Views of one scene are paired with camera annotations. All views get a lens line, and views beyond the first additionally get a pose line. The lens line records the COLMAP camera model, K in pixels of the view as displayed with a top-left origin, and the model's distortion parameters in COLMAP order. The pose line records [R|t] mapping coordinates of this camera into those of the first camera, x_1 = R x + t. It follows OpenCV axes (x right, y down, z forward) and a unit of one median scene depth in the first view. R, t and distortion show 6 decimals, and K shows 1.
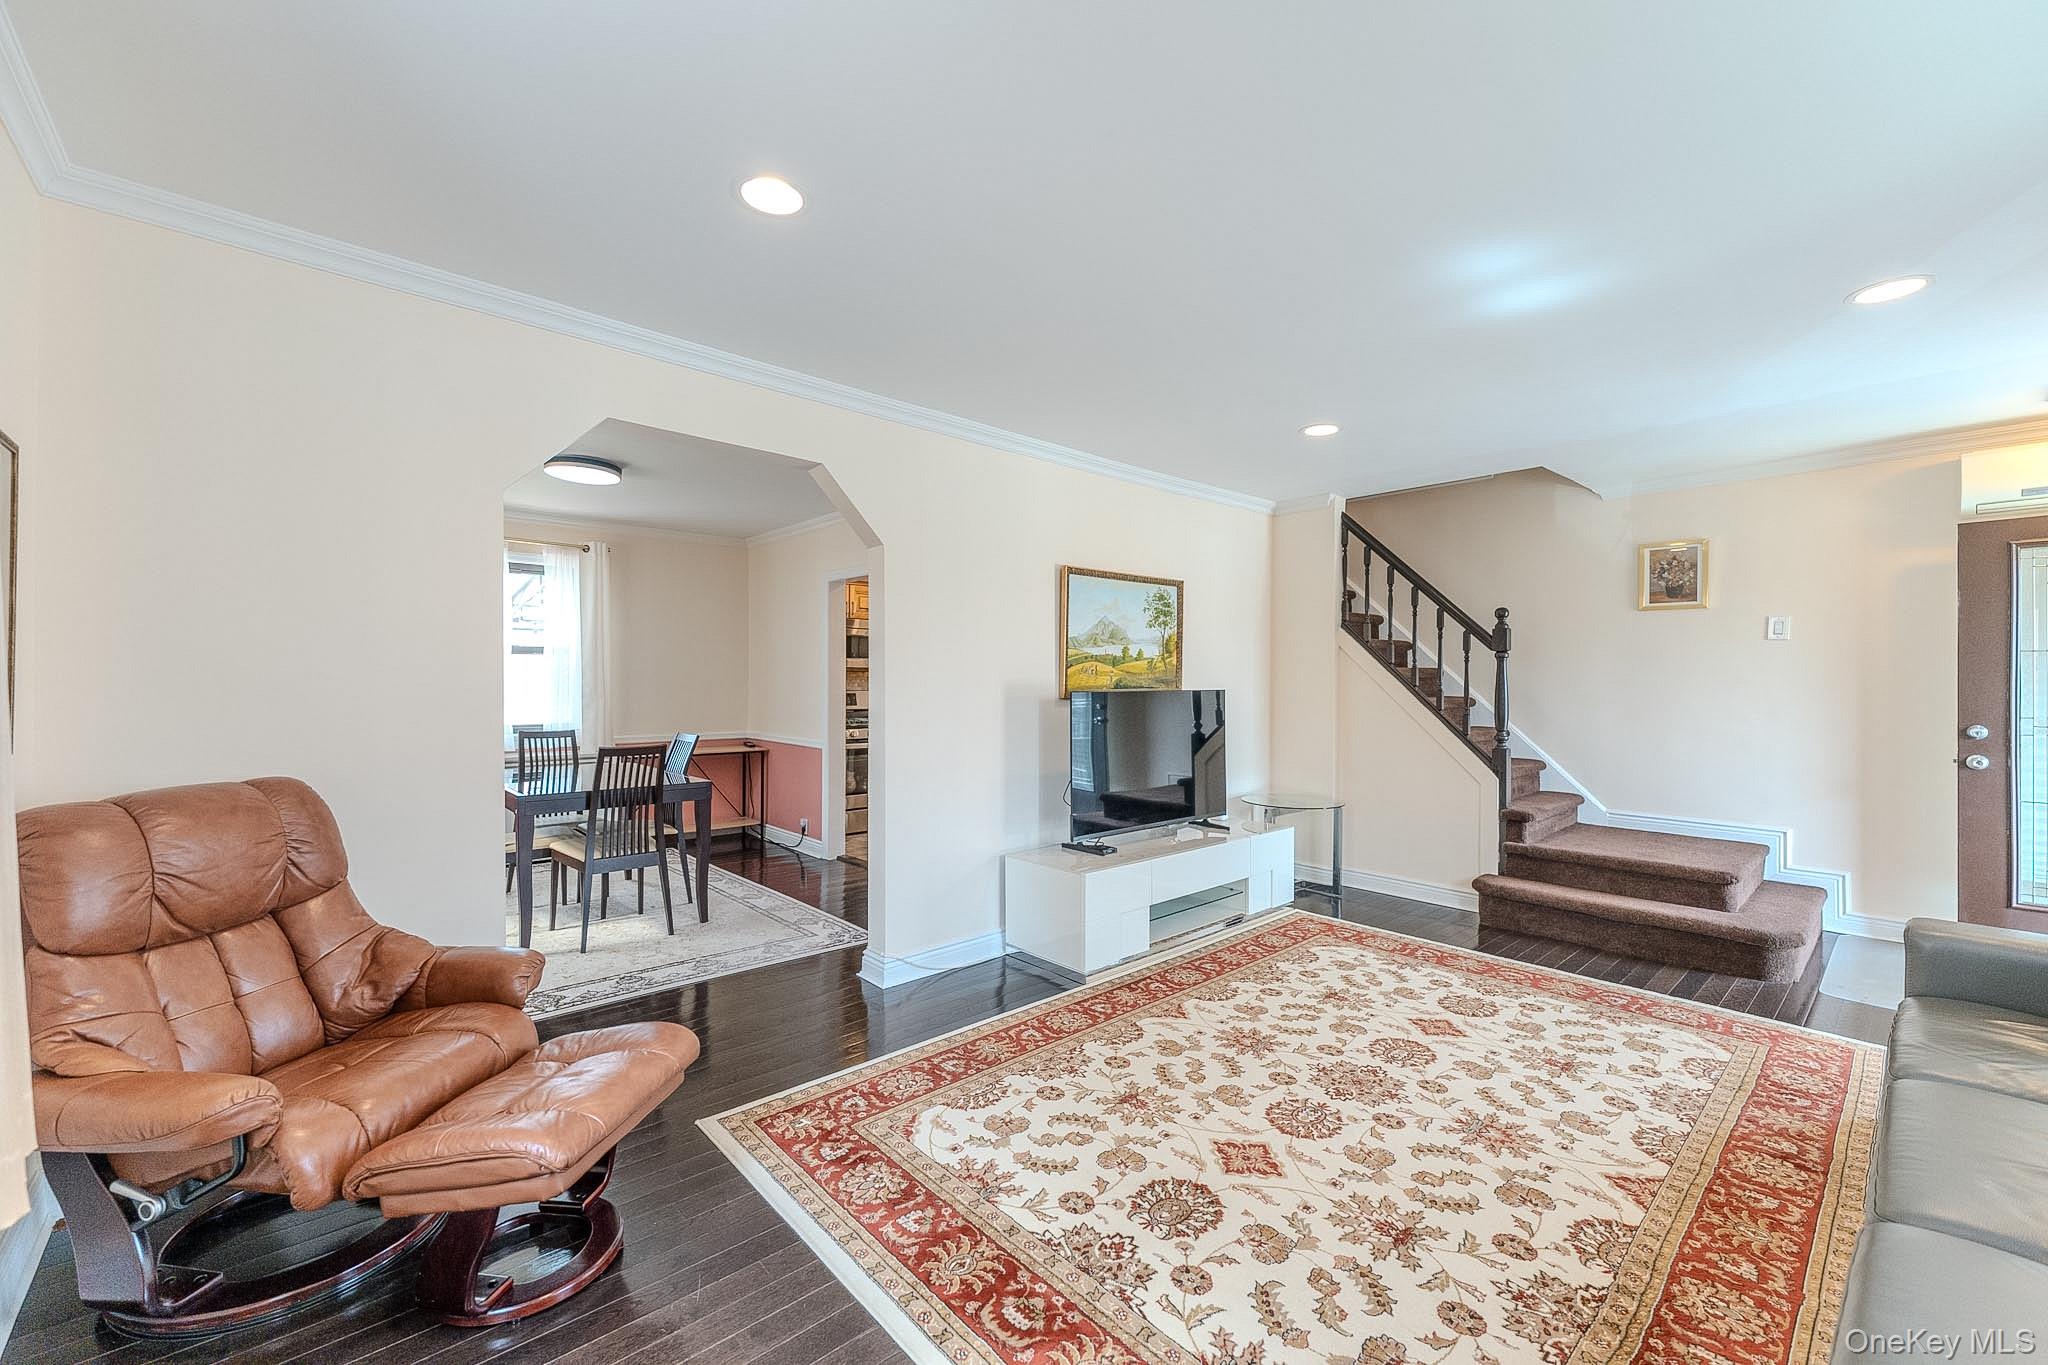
lens RADIAL K [[819.1, 0, 1011.8], [0, 819.1, 683.8], [0, 0, 1]] dist [-0.003200, -0.000194]
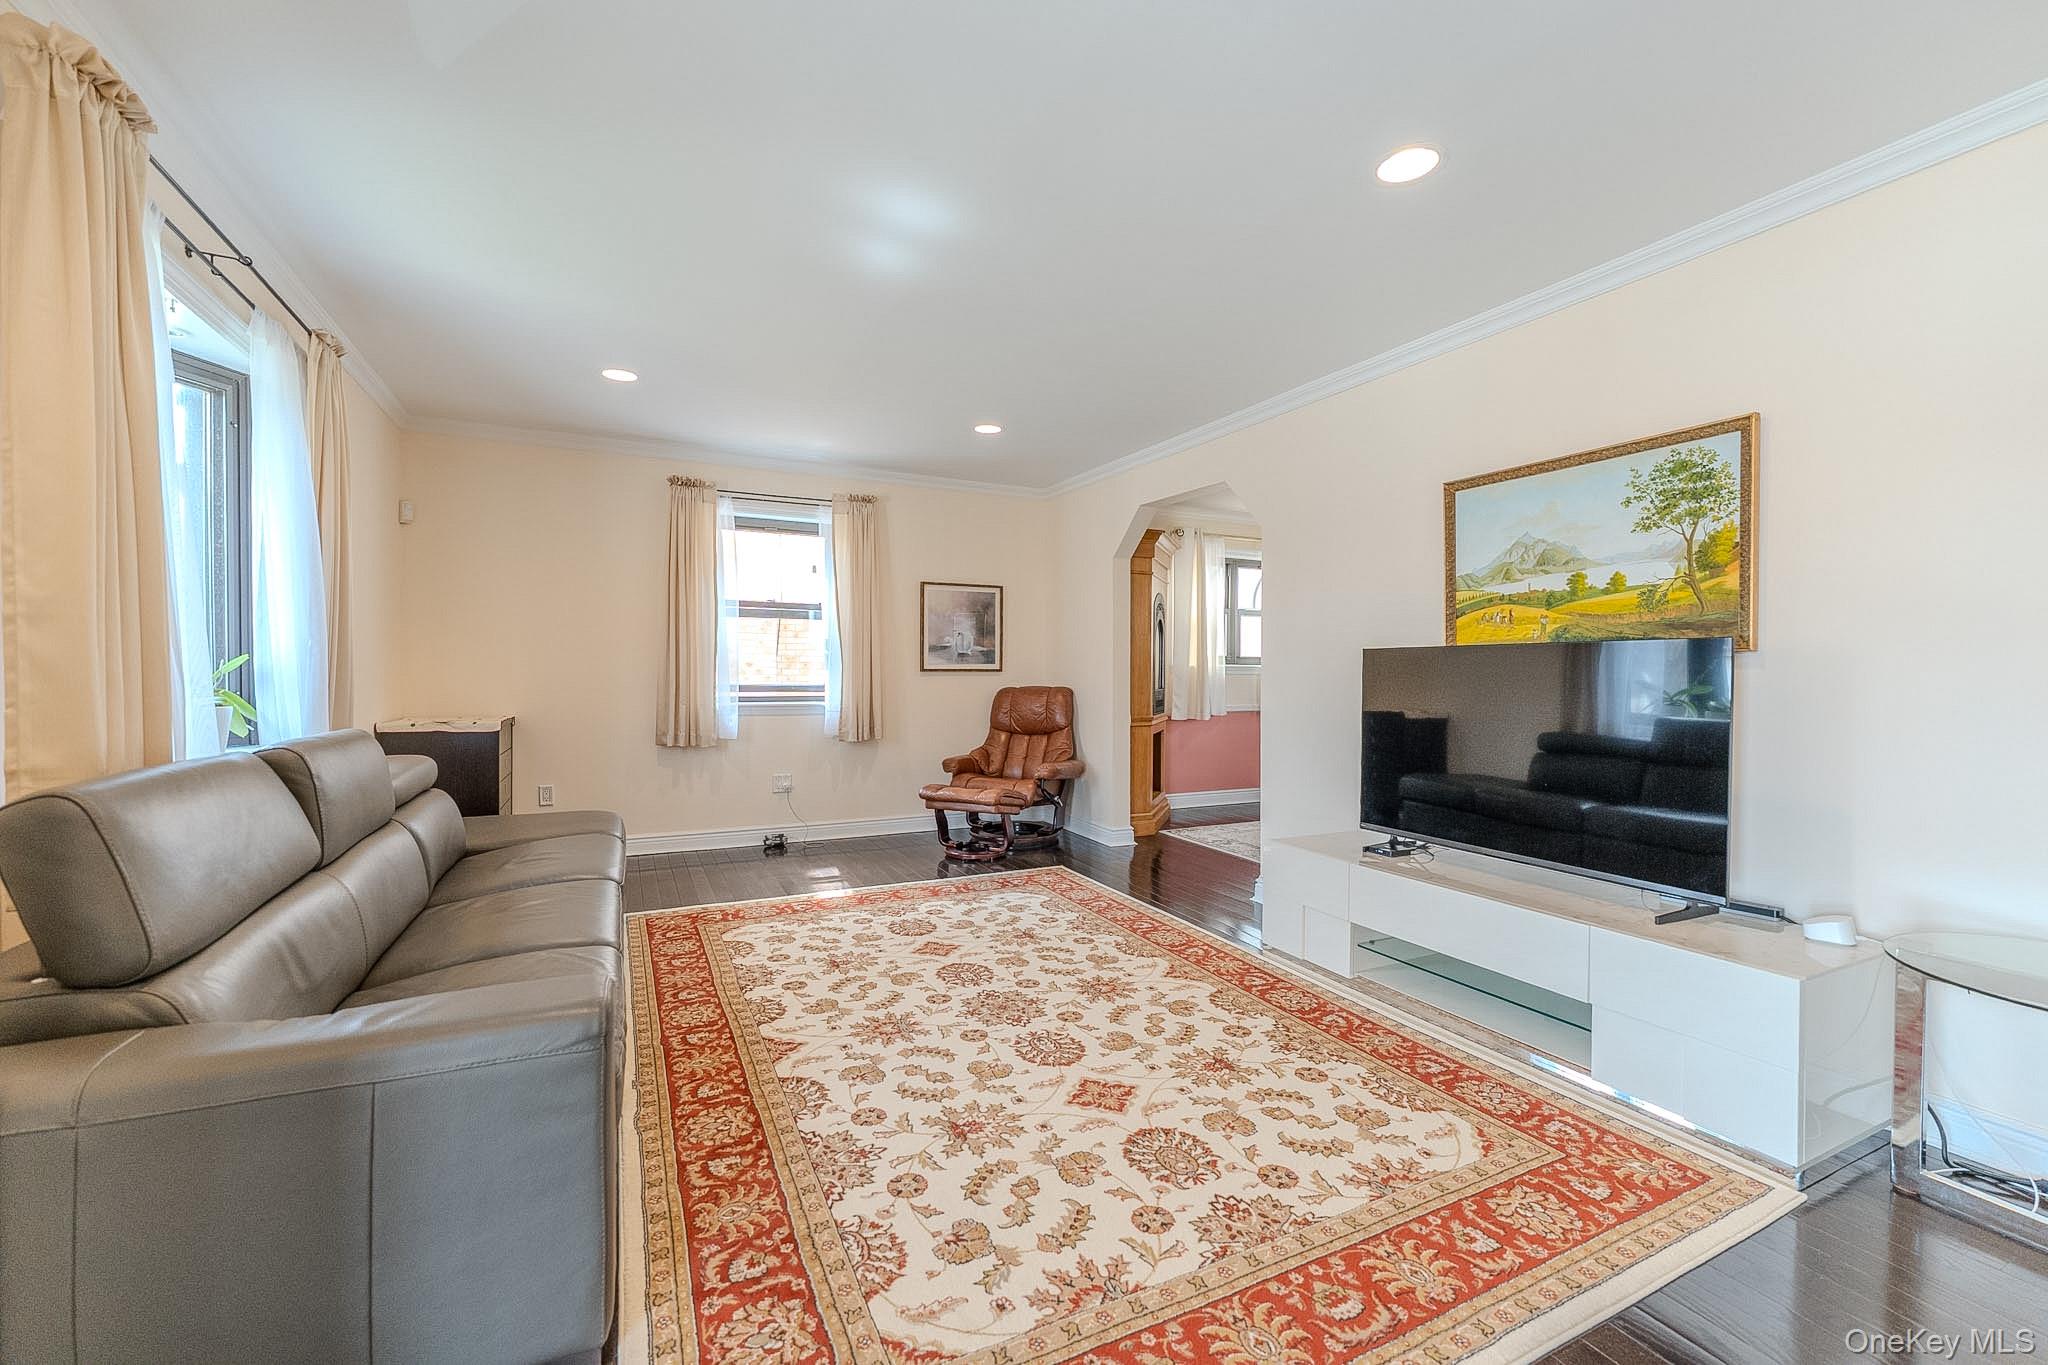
lens RADIAL K [[819.1, 0, 1013.1], [0, 819.1, 681.4], [0, 0, 1]] dist [-0.003200, -0.000194]
pose [[-0.270925, 0.007736, -0.962569, 1.363190], [-0.011867, 0.999865, 0.011375, 0.053804], [0.962527, 0.014504, -0.270797, 1.233144]]
